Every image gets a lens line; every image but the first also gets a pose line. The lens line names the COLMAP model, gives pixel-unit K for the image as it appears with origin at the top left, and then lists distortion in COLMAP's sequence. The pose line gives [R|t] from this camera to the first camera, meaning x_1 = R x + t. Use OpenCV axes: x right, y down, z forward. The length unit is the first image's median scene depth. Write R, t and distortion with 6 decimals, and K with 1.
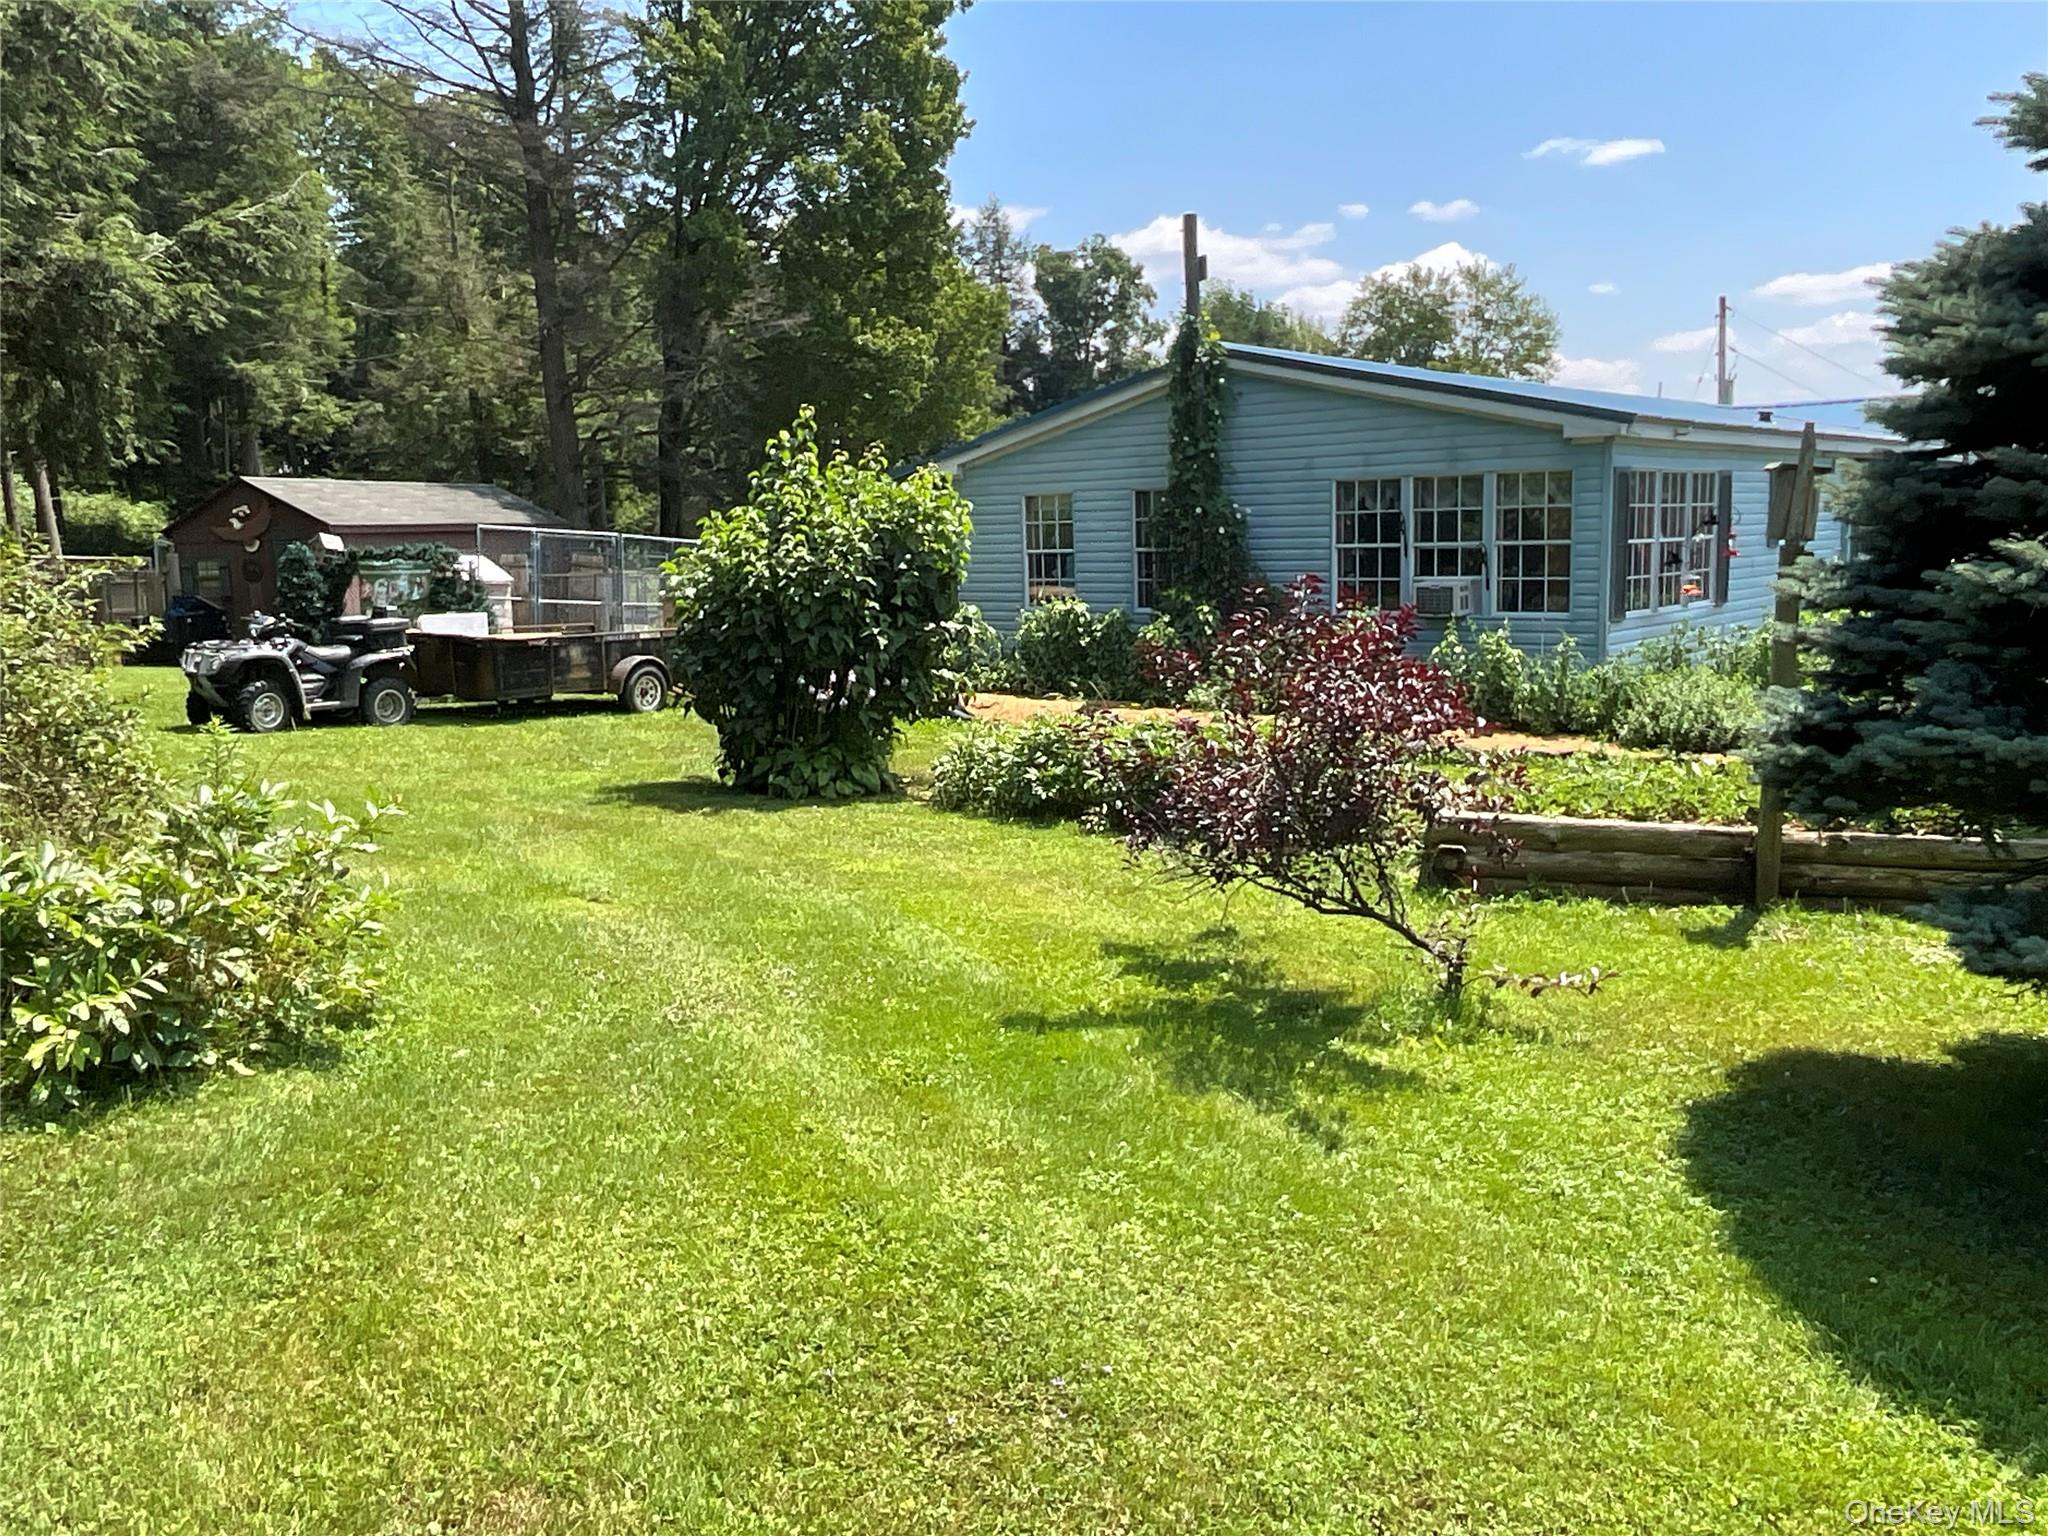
lens RADIAL K [[1531.6, 0, 1023.8], [0, 1531.6, 806.9], [0, 0, 1]] dist [-0.044754, 0.038845]
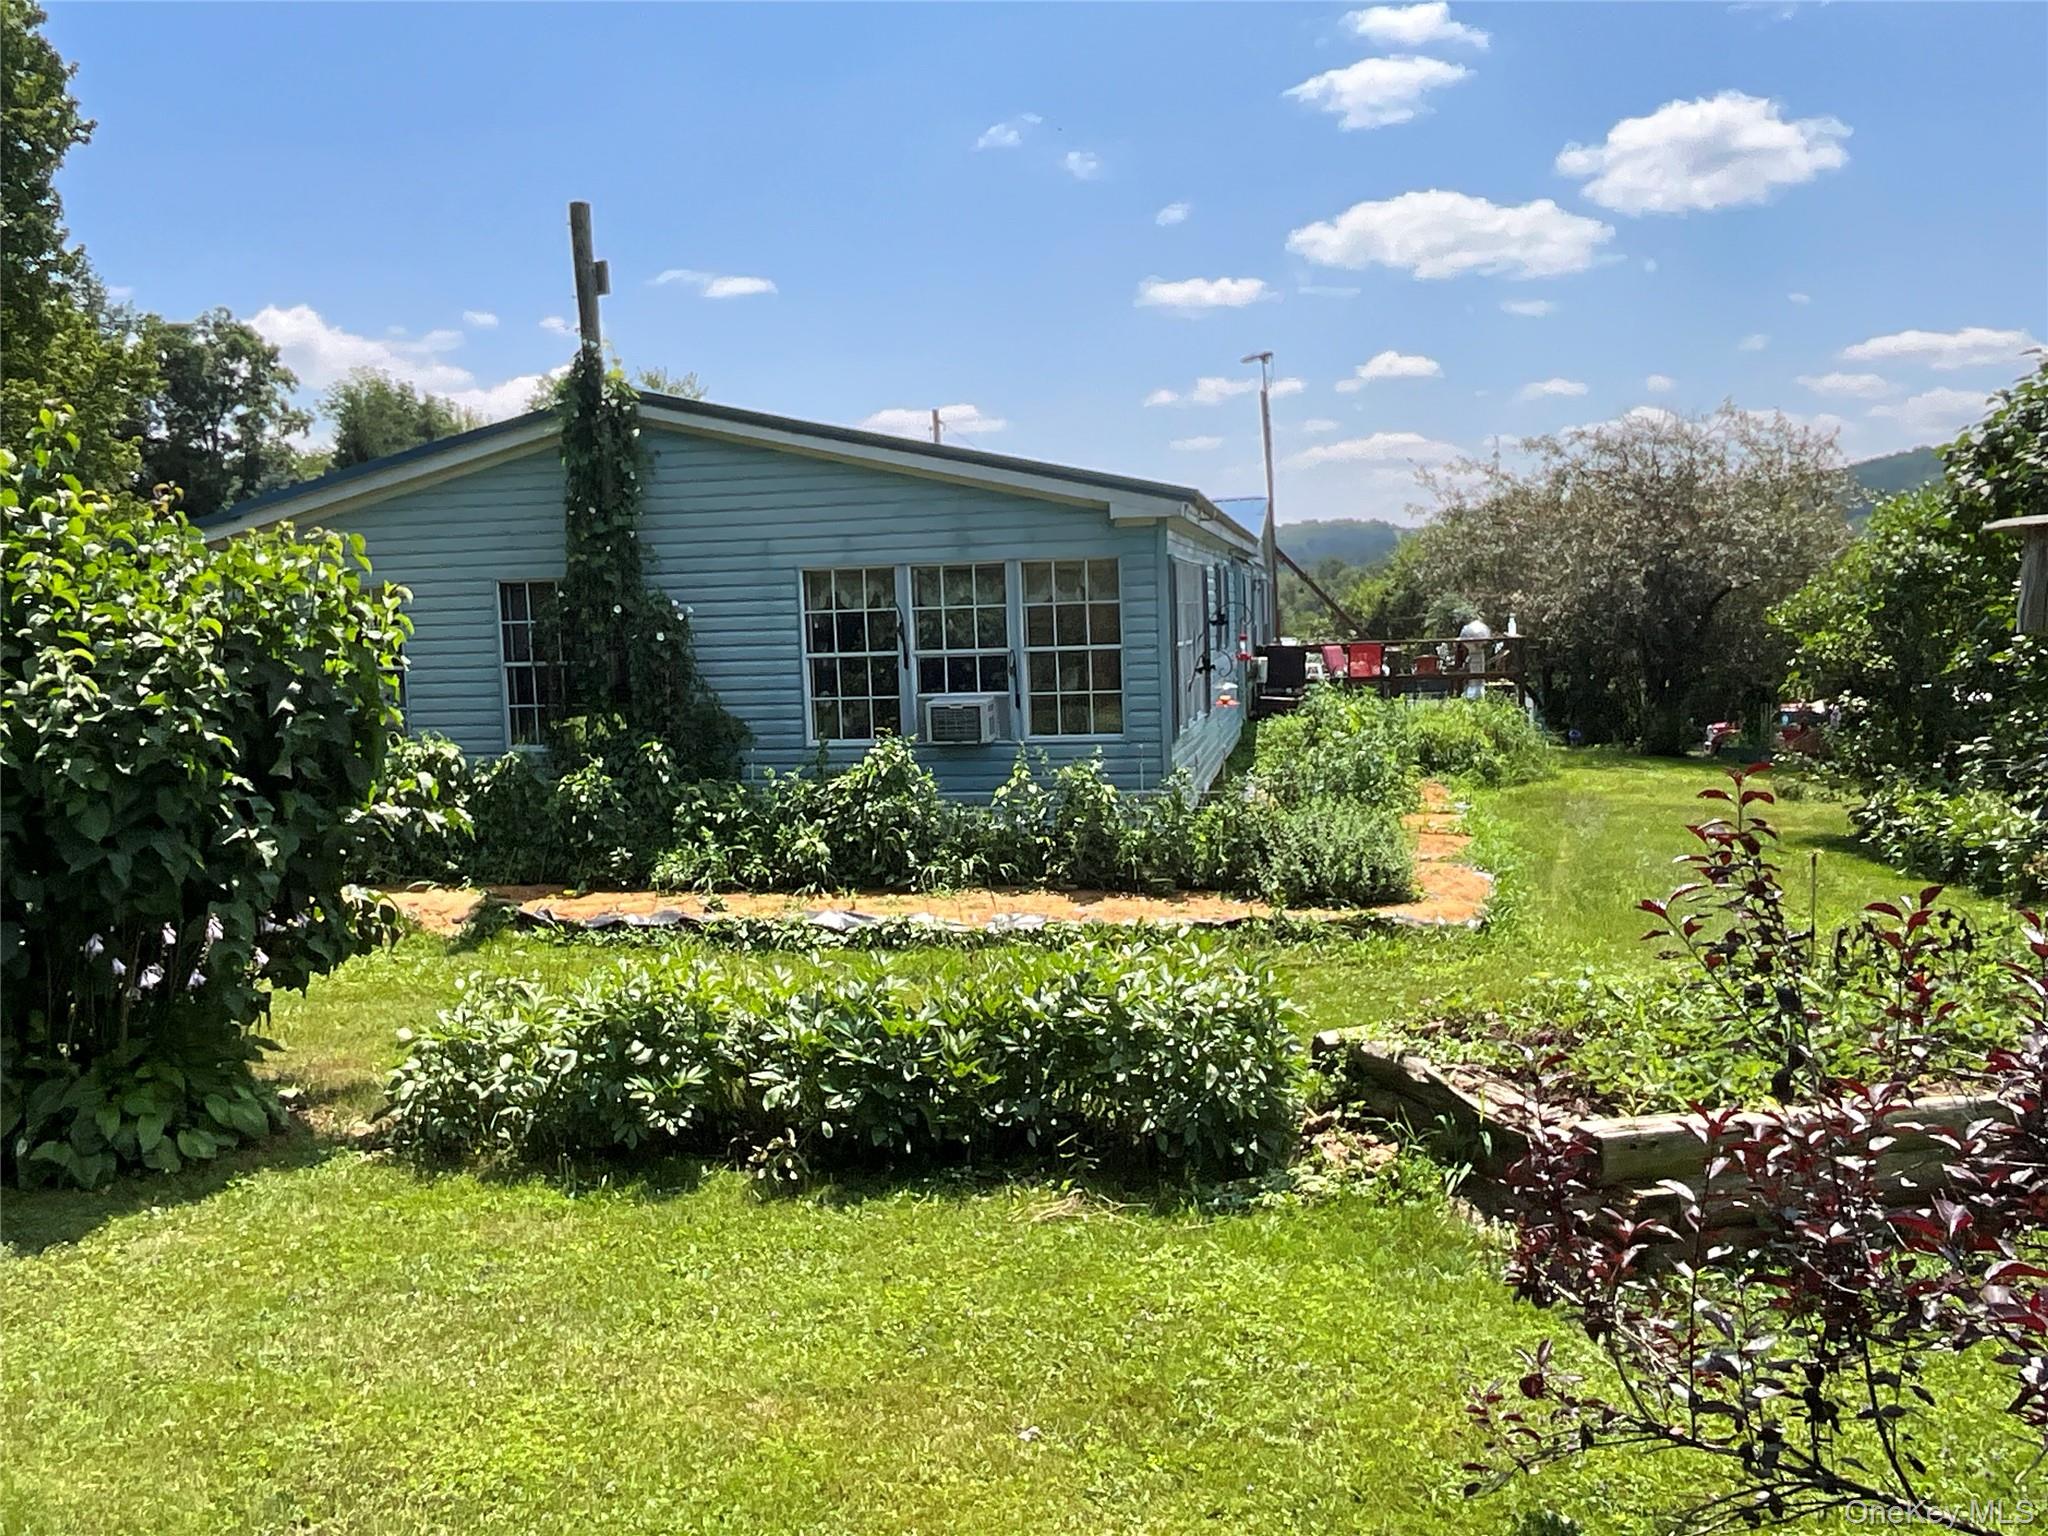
lens RADIAL K [[1531.6, 0, 1023.8], [0, 1531.6, 806.9], [0, 0, 1]] dist [-0.044754, 0.038845]
pose [[0.860879, -0.061179, 0.505118, -0.094800], [0.095866, 0.994468, -0.042937, -0.056124], [-0.499697, 0.085387, 0.861982, 0.313067]]
